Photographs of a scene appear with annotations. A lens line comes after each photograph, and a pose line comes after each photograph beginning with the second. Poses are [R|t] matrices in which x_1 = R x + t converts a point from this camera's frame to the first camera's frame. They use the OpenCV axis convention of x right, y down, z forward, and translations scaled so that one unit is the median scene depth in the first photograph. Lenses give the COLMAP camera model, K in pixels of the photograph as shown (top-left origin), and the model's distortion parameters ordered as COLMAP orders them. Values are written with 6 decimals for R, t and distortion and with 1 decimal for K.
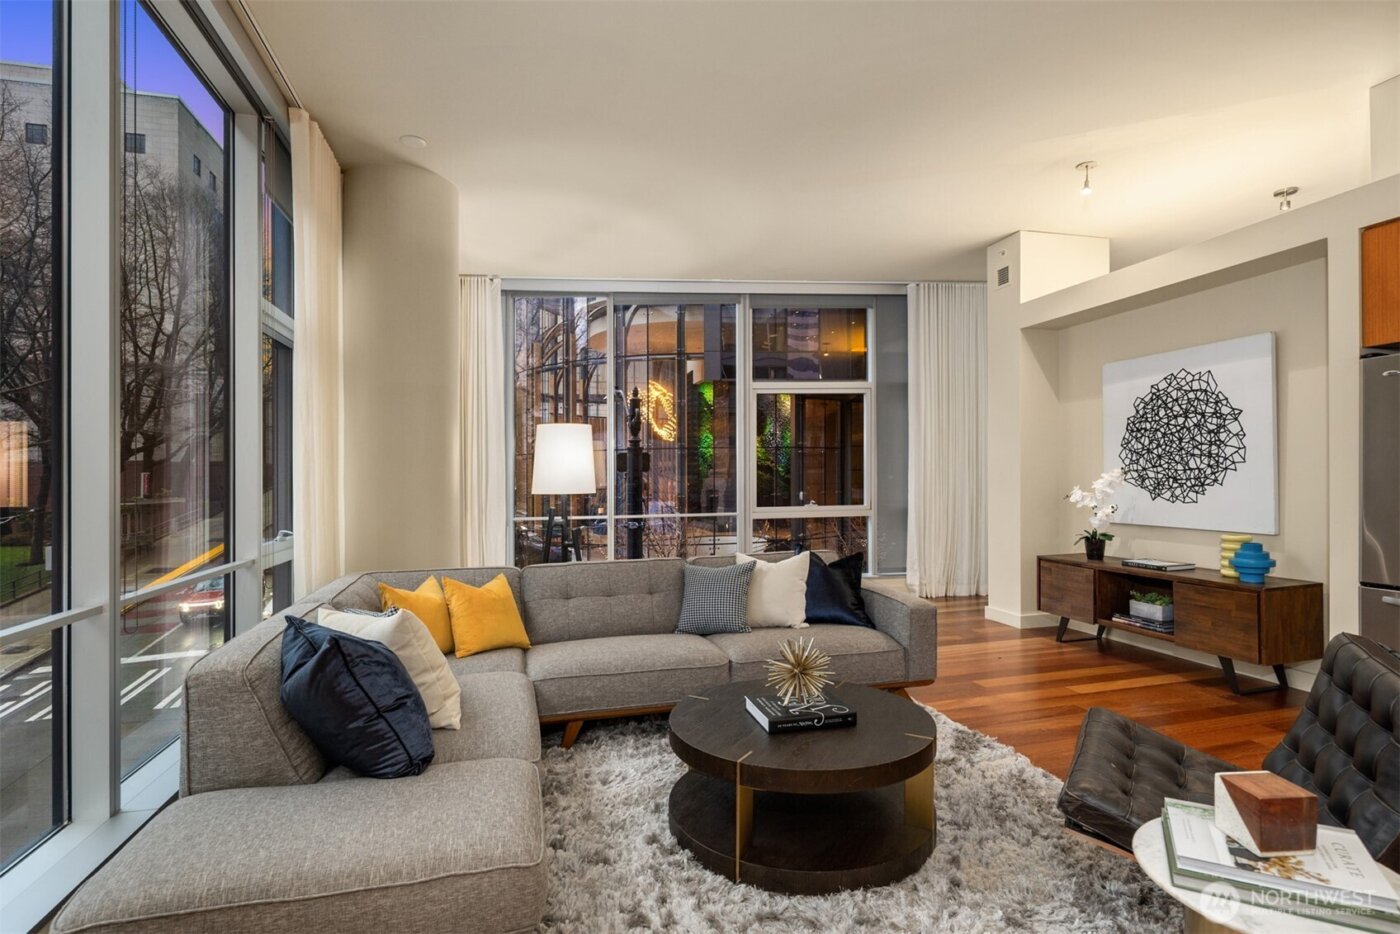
lens RADIAL K [[687.4, 0, 702.7], [0, 687.4, 470.3], [0, 0, 1]] dist [-0.003371, -0.001900]
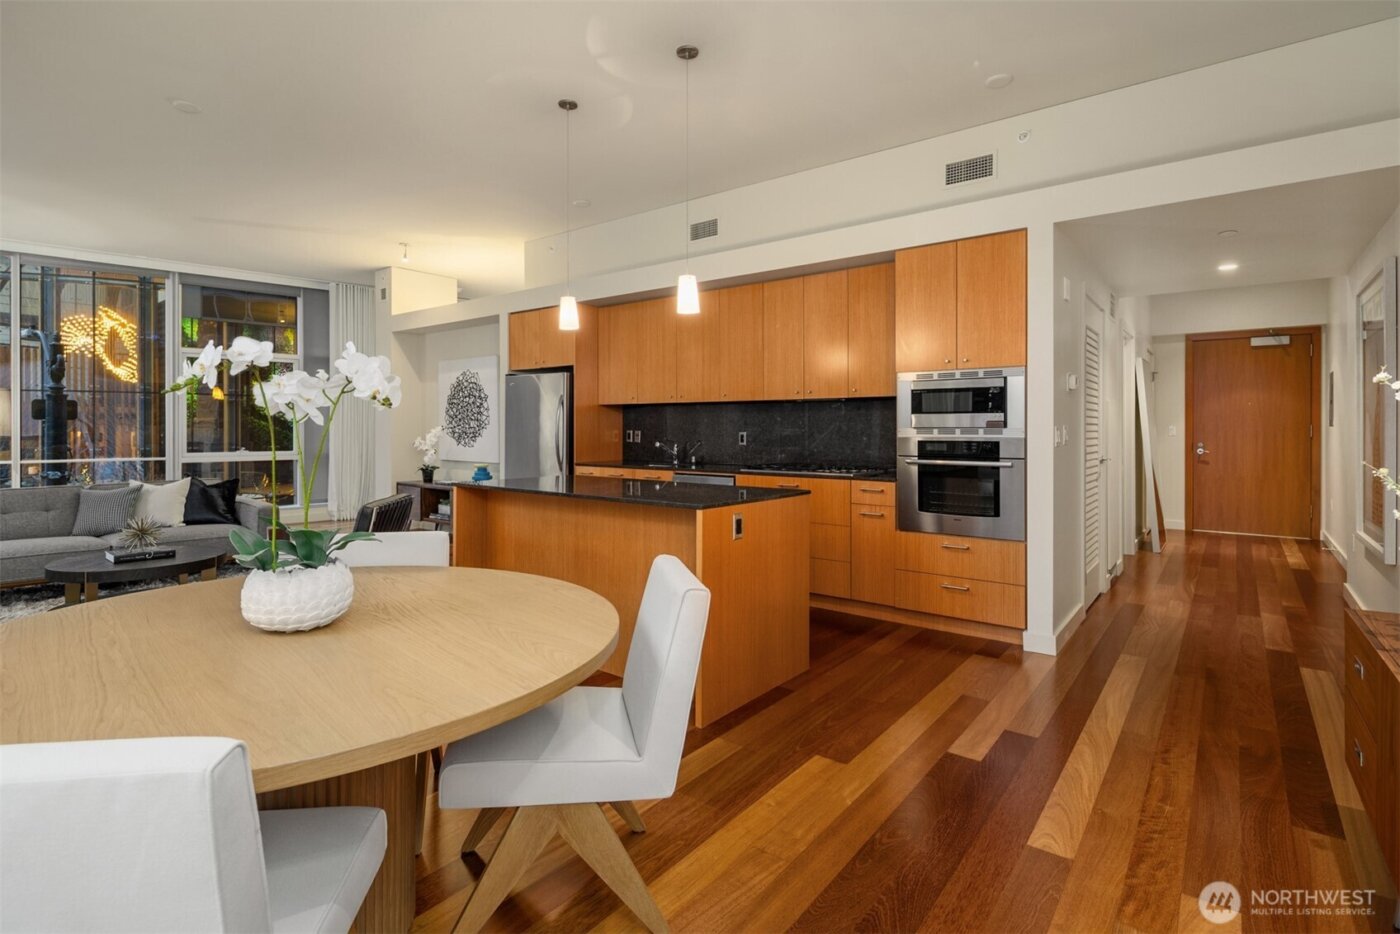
lens RADIAL K [[687.4, 0, 699.8], [0, 687.4, 441.5], [0, 0, 1]] dist [-0.003371, -0.001900]
pose [[0.804484, 0.007845, 0.593922, 0.132901], [-0.022312, 0.999606, 0.017018, -0.008666], [-0.593555, -0.026942, 0.804342, -0.712629]]
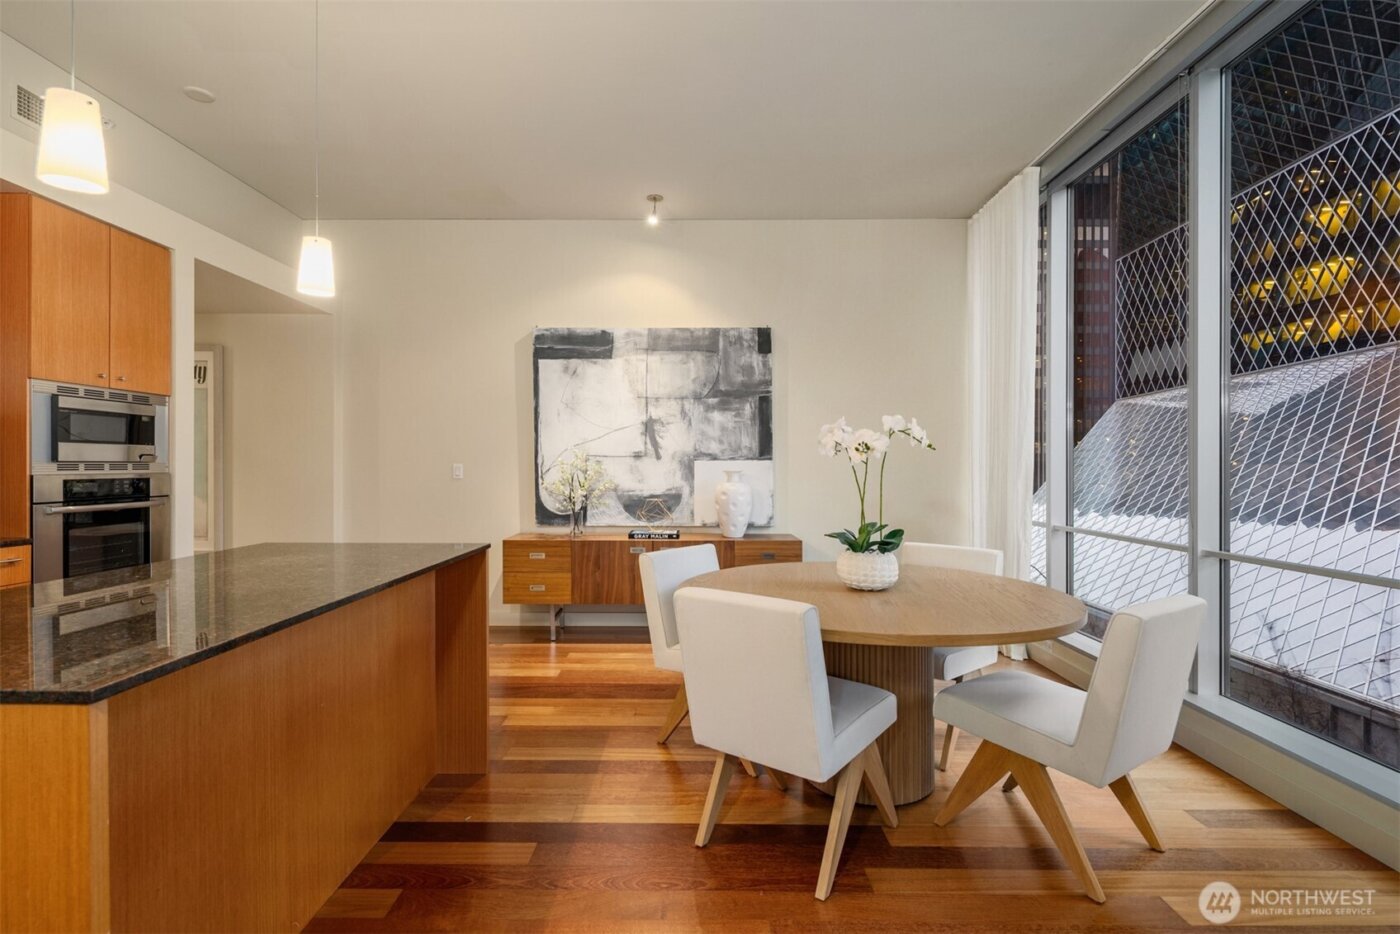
lens RADIAL K [[687.4, 0, 693.1], [0, 687.4, 481.3], [0, 0, 1]] dist [-0.003371, -0.001900]
pose [[-0.964950, 0.006083, 0.262364, 0.168051], [0.007957, 0.999950, 0.006083, 0.001253], [-0.262314, 0.007957, -0.964950, 0.304173]]
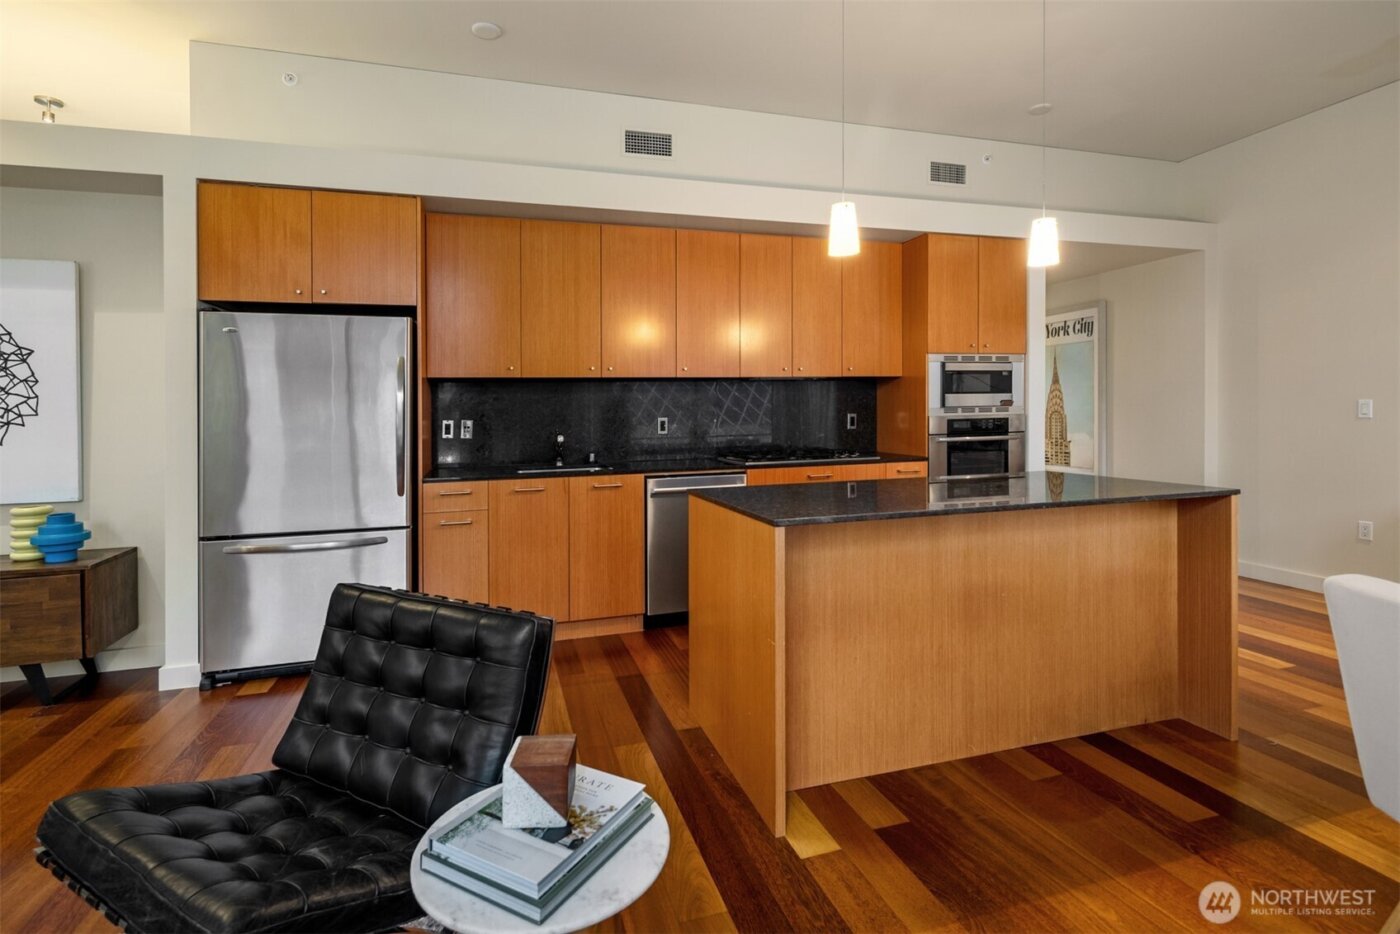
lens RADIAL K [[687.4, 0, 704.6], [0, 687.4, 426.9], [0, 0, 1]] dist [-0.003371, -0.001900]
pose [[-0.034733, -0.006184, 0.999377, -0.036014], [0.006214, 0.999960, 0.006404, 0.001334], [-0.999377, 0.006432, -0.034693, 0.211573]]
